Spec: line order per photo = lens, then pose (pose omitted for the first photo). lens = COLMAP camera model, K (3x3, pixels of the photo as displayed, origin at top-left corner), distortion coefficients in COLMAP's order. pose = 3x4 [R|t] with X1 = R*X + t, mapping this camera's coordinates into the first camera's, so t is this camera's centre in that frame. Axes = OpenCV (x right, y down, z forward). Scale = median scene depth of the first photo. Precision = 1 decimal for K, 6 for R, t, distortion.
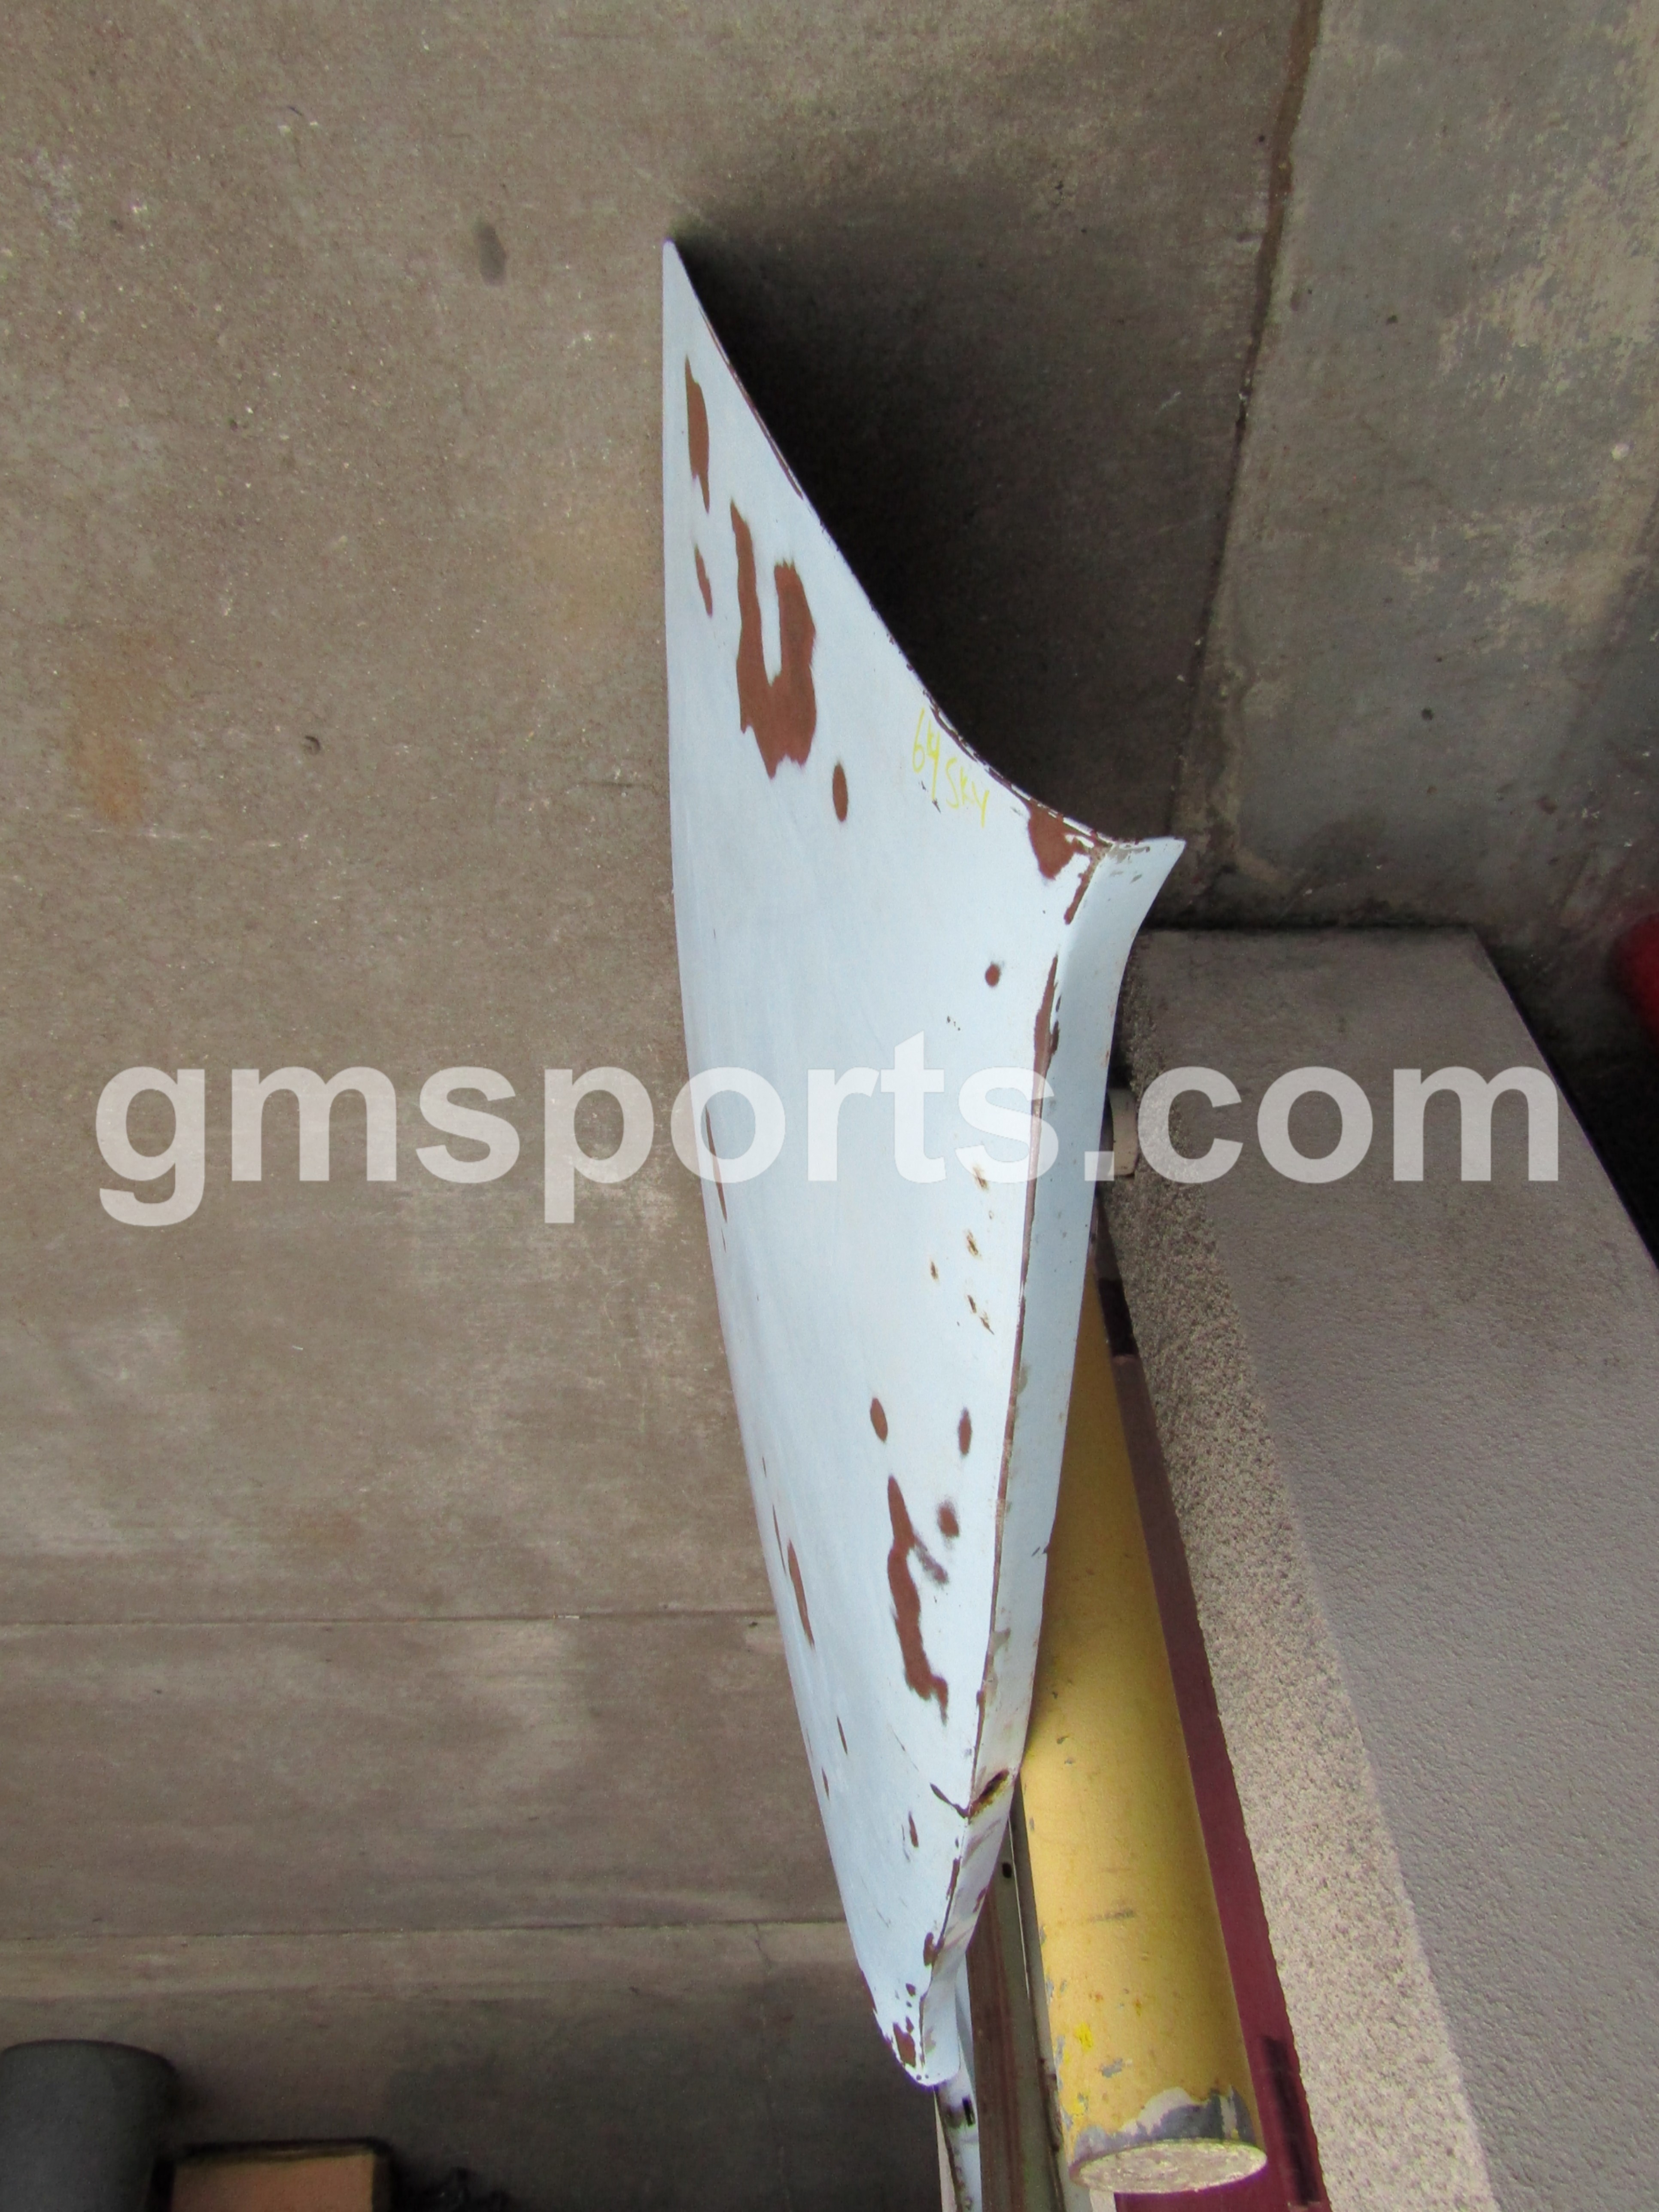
lens RADIAL K [[1574.1, 0, 821.5], [0, 1574.1, 1114.3], [0, 0, 1]] dist [-0.003626, 0.002049]
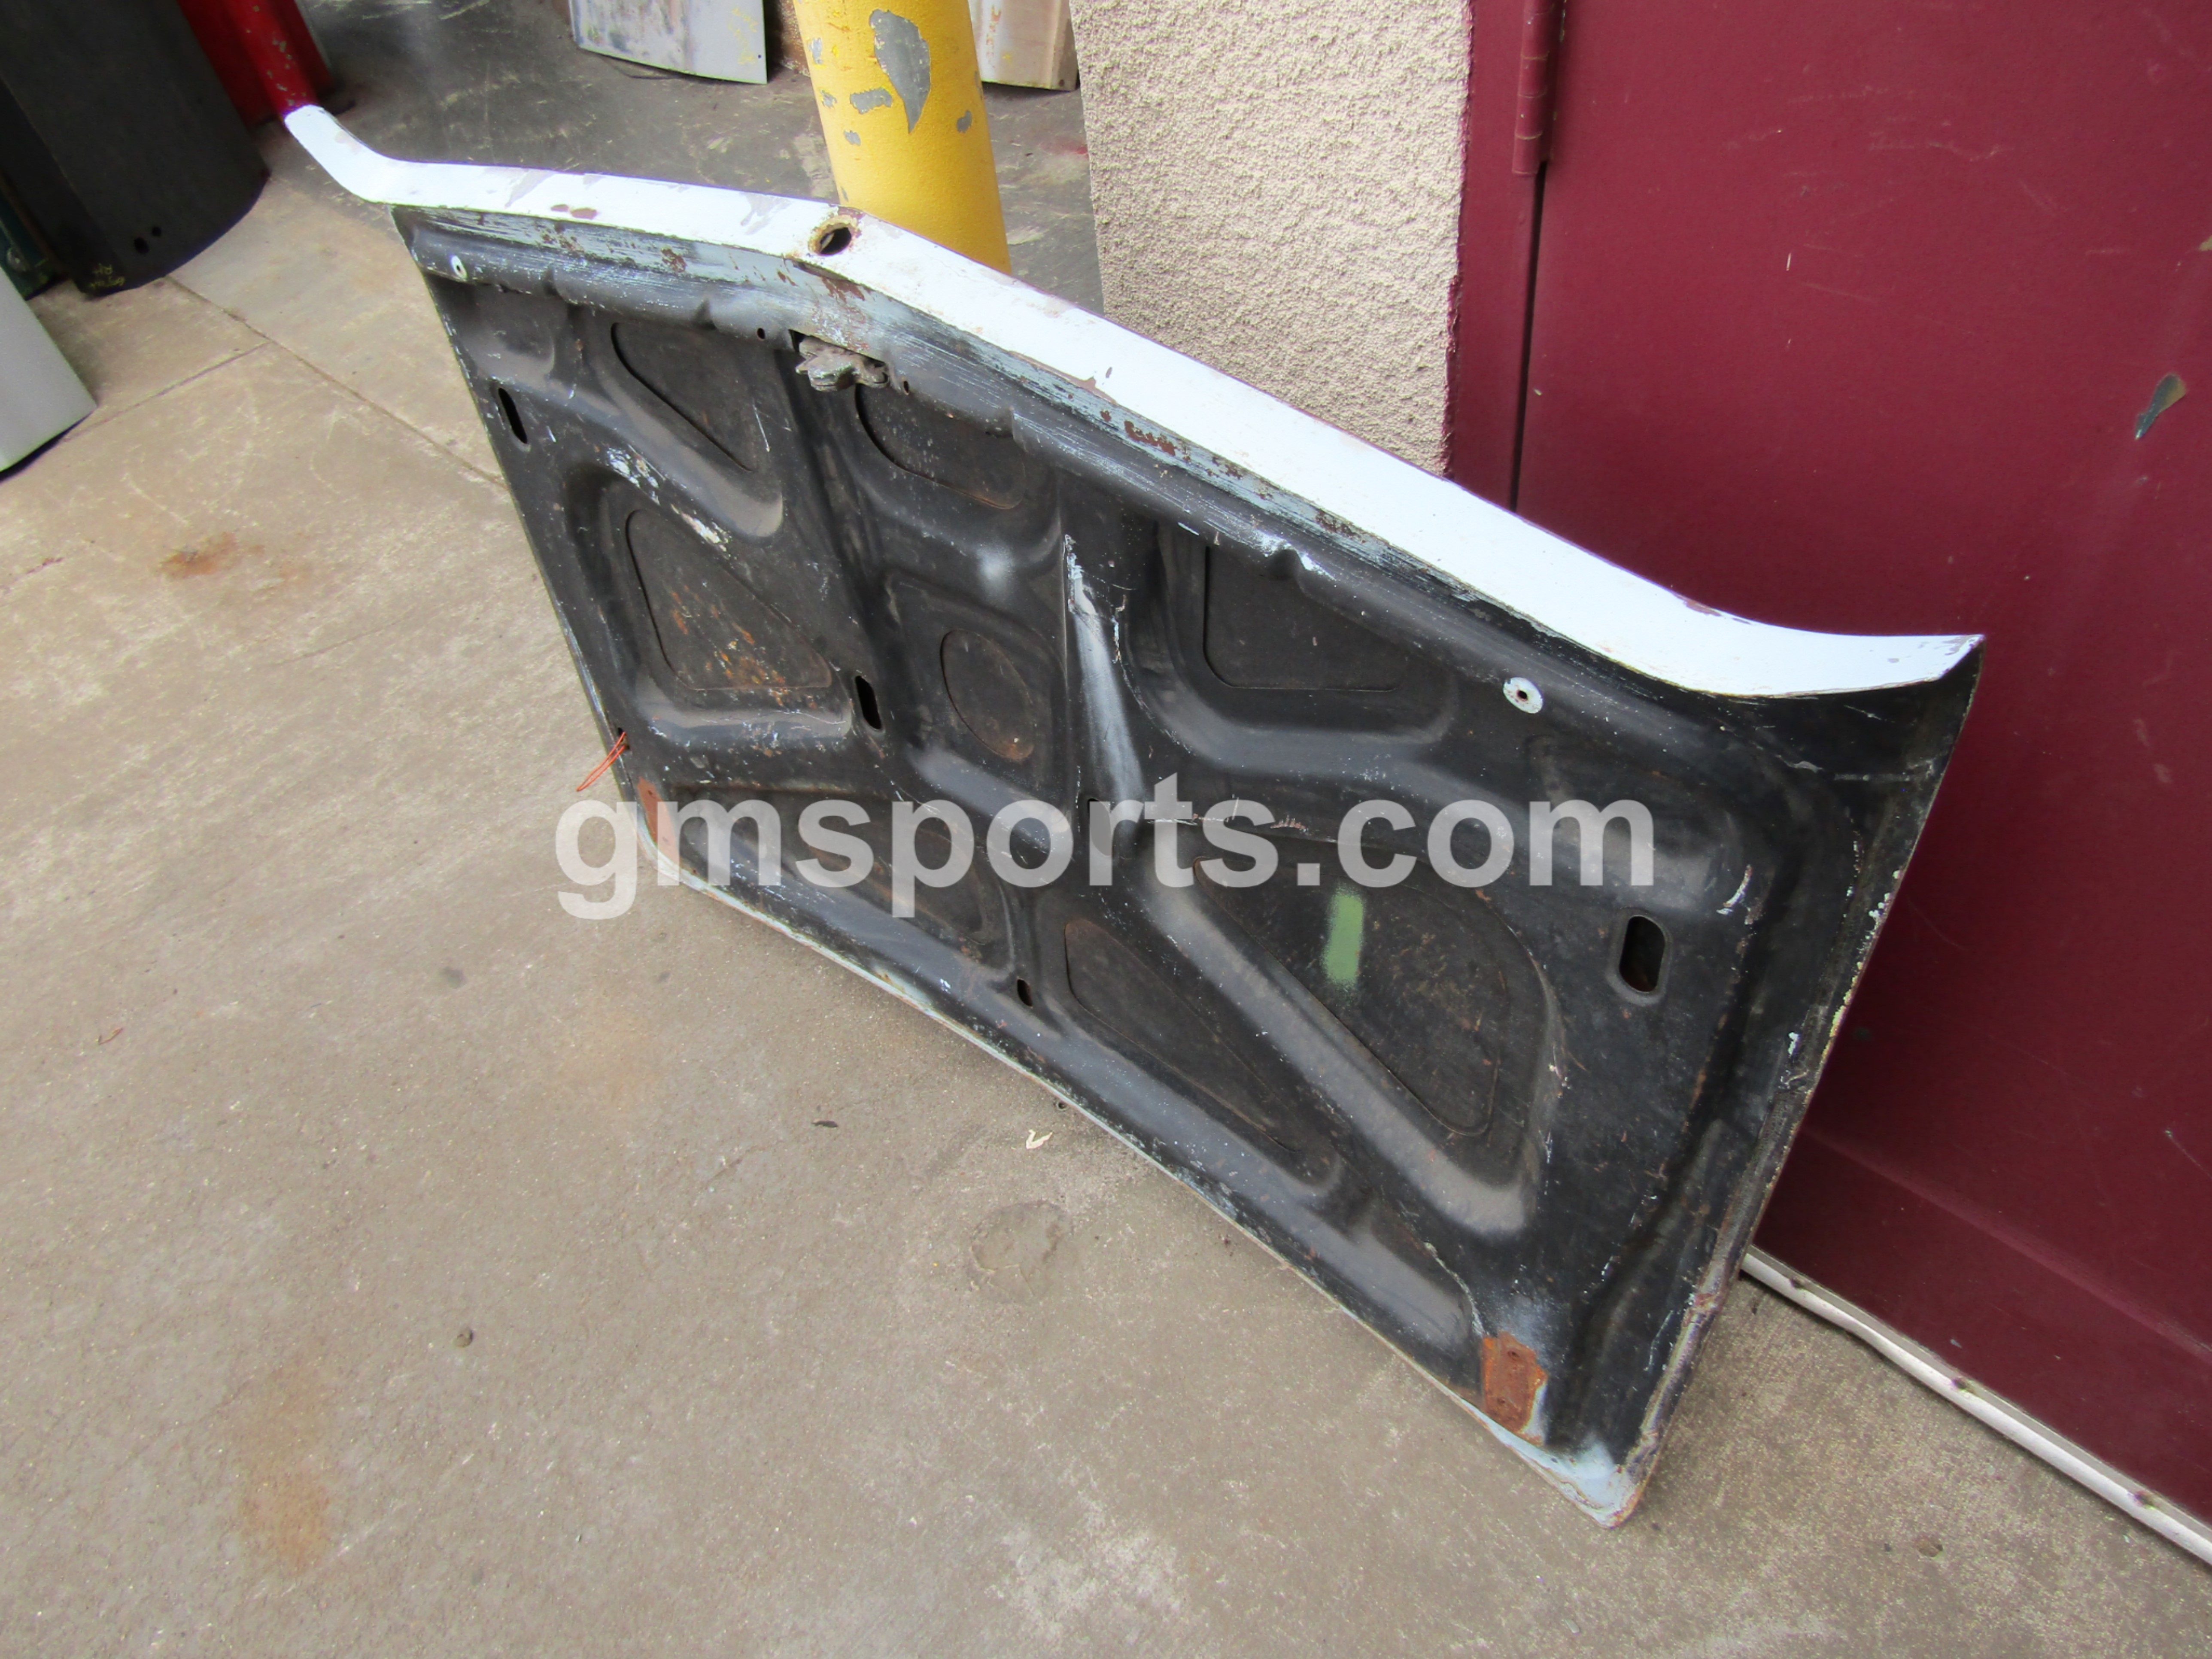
lens RADIAL K [[1574.1, 0, 1109.0], [0, 1574.1, 834.7], [0, 0, 1]] dist [-0.003626, 0.002049]
pose [[0.681789, -0.583737, 0.440925, -0.301646], [0.444314, -0.148399, -0.883495, 0.908630], [0.581161, 0.798266, 0.158186, 0.827843]]
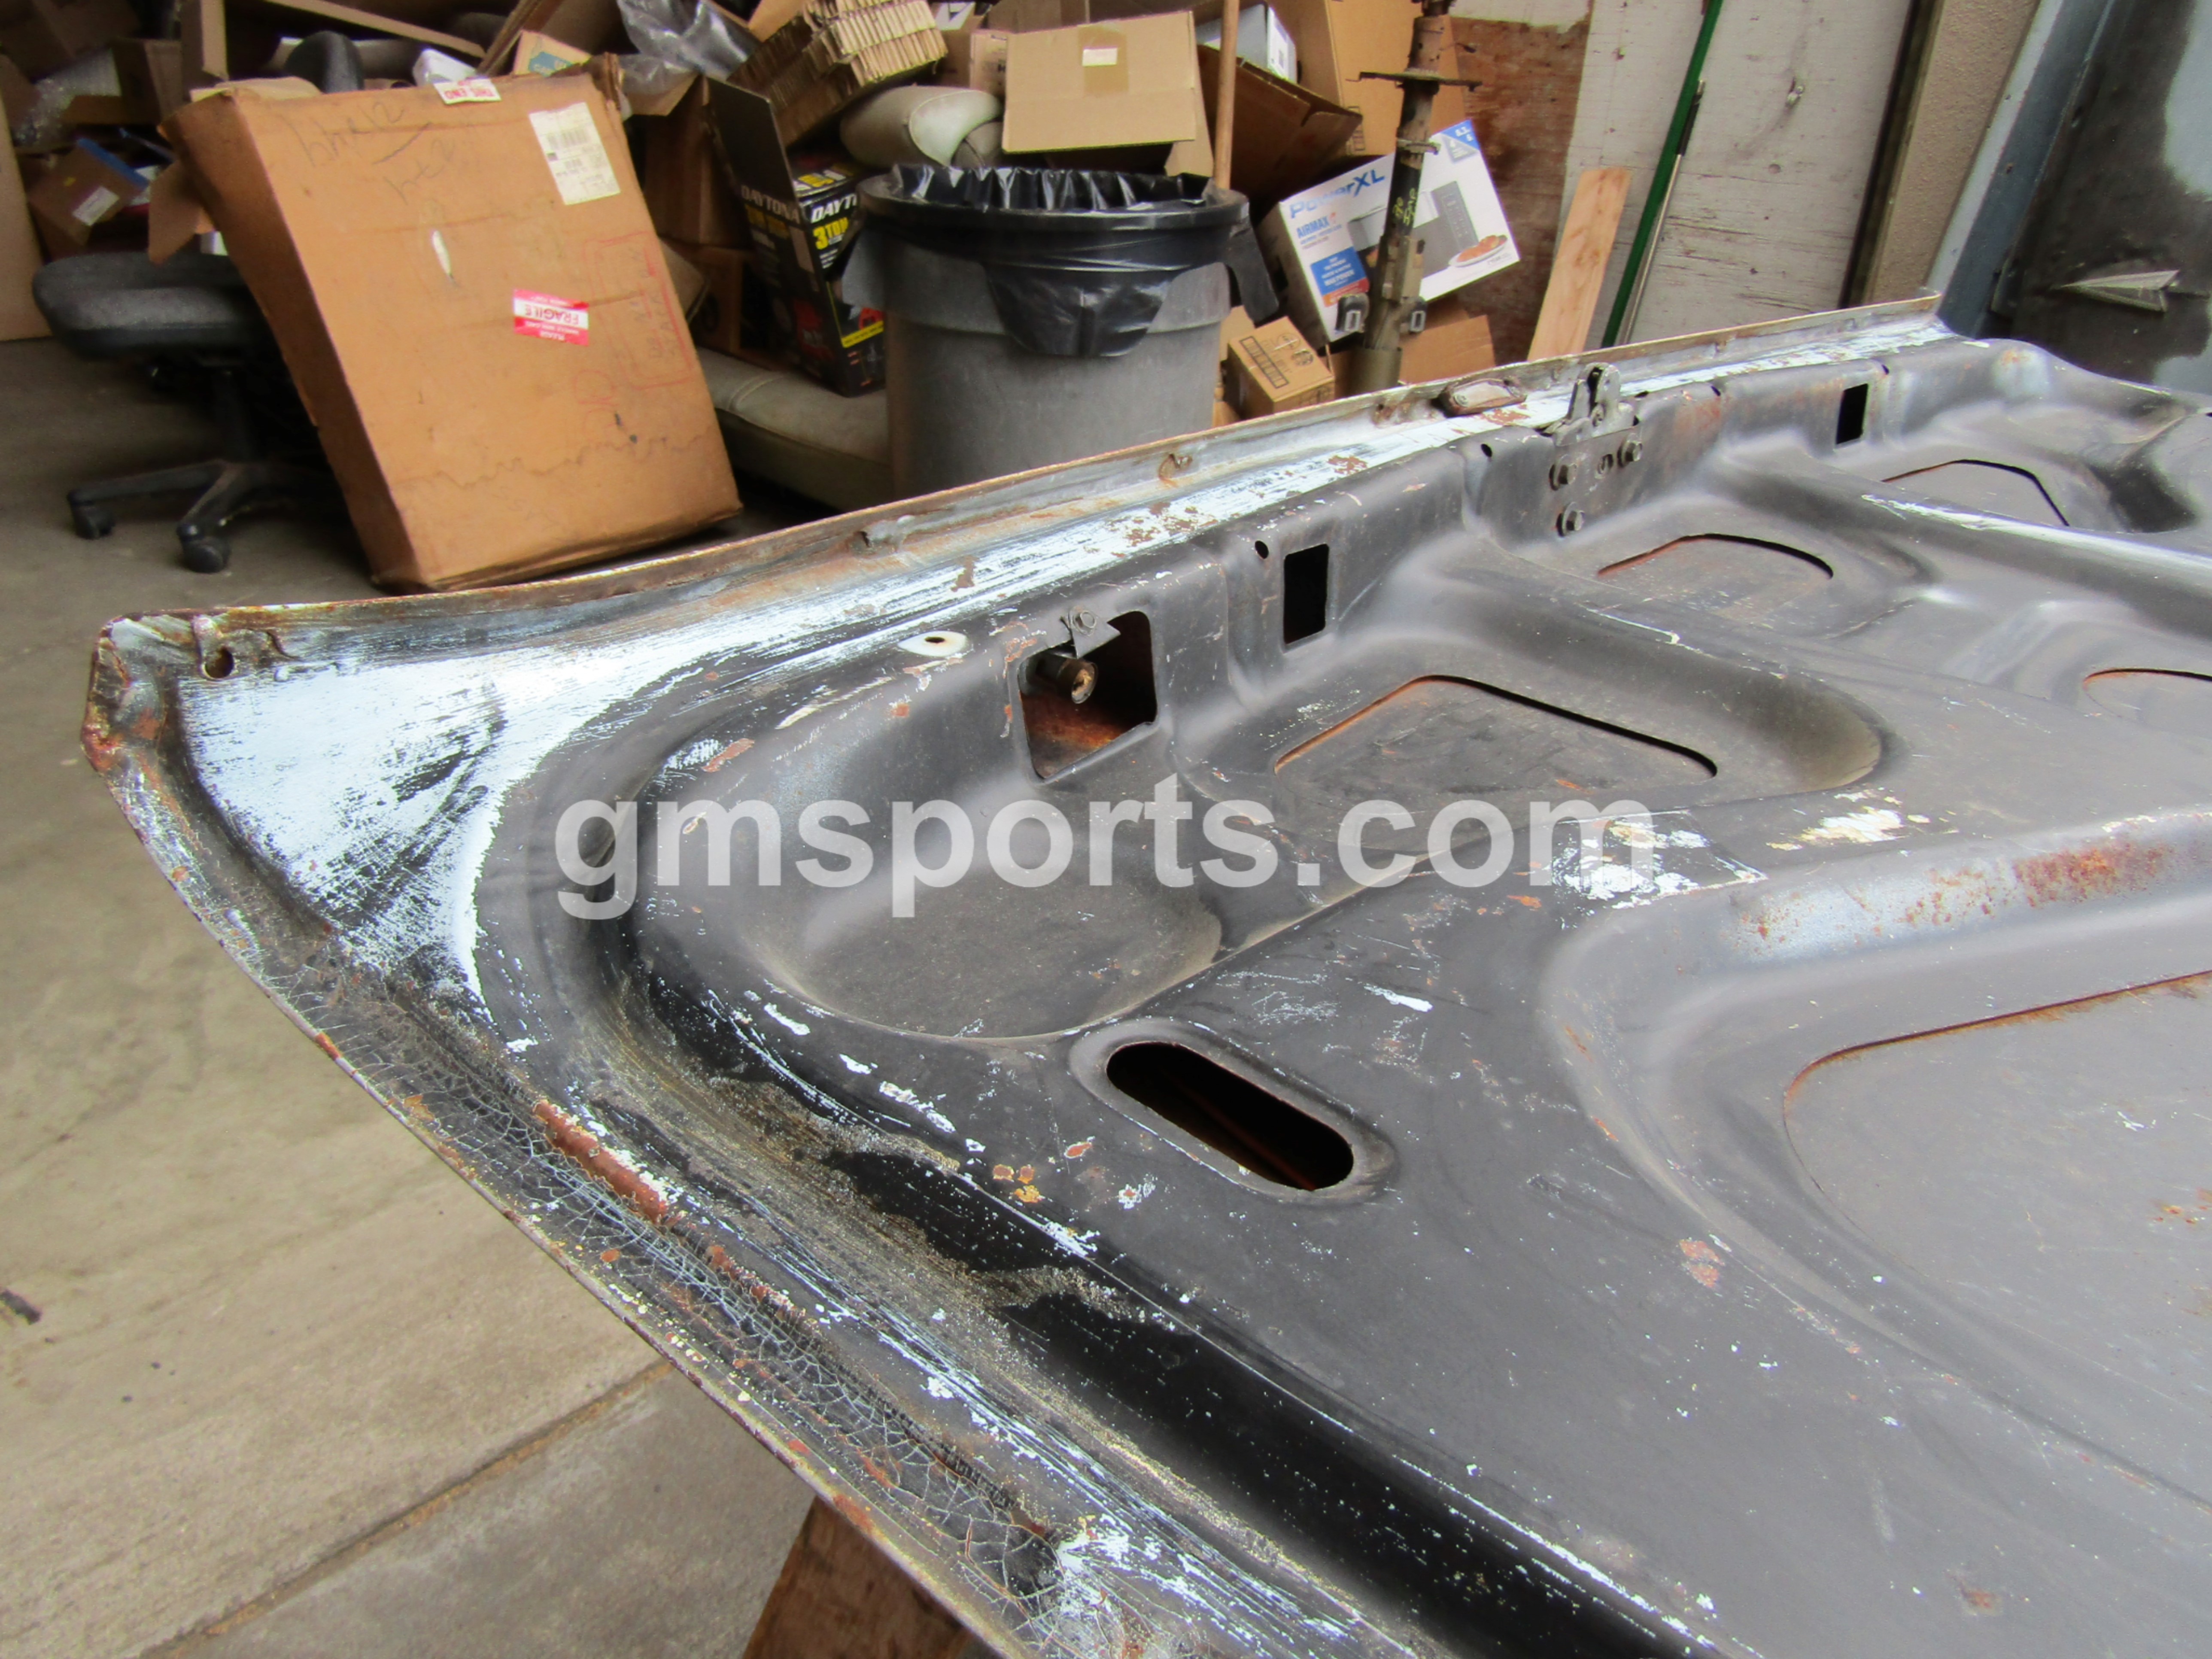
lens RADIAL K [[1574.1, 0, 1114.0], [0, 1574.1, 834.6], [0, 0, 1]] dist [-0.003626, 0.002049]
pose [[-0.078373, 0.849349, 0.521981, -0.107520], [0.003089, -0.523382, 0.852093, -0.259019], [0.996919, 0.068394, 0.038396, 0.529637]]
